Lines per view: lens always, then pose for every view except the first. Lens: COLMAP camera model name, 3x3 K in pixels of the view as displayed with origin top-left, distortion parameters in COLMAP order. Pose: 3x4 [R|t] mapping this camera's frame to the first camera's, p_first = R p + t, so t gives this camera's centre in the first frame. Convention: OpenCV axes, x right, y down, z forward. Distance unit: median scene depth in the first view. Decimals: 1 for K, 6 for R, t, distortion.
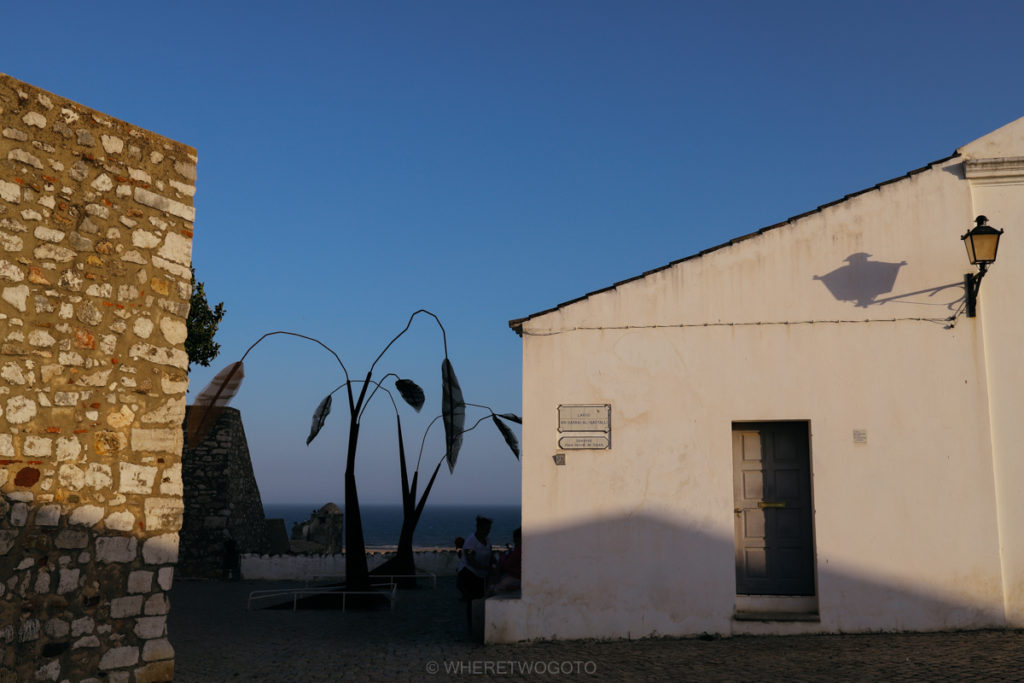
lens RADIAL K [[1021.1, 0, 512.0], [0, 1021.1, 341.5], [0, 0, 1]] dist [-0.004317, 0.014973]
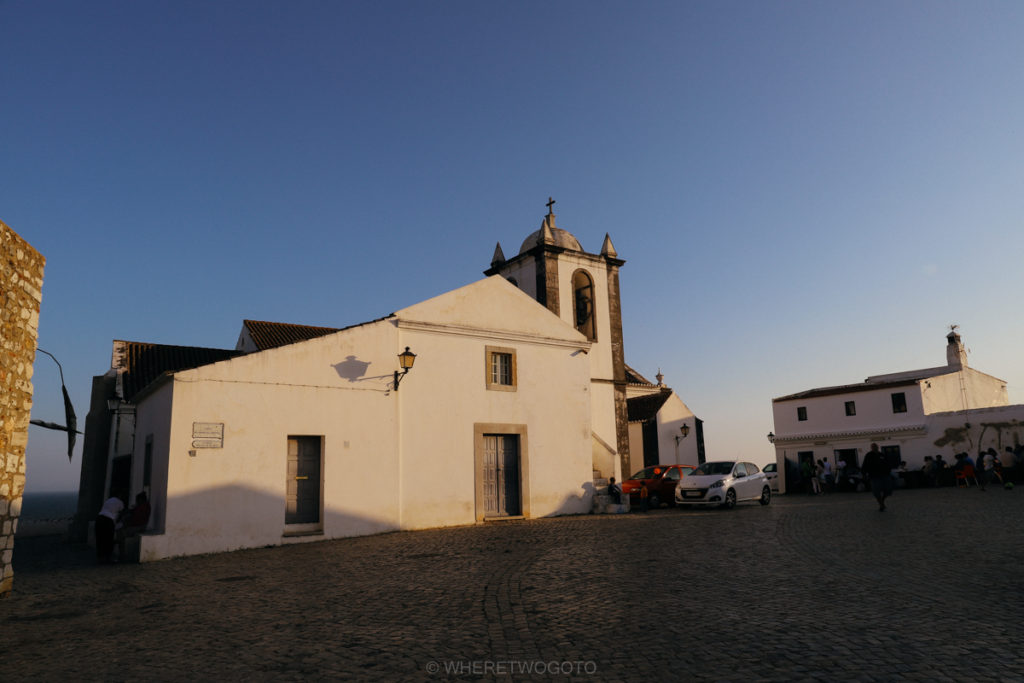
lens RADIAL K [[705.1, 0, 512.0], [0, 705.1, 341.5], [0, 0, 1]] dist [-0.109621, 0.102677]
pose [[0.697660, 0.118481, 0.706564, -0.455222], [-0.083912, 0.992956, -0.083650, -0.023846], [-0.711498, -0.000930, 0.702687, -0.240273]]
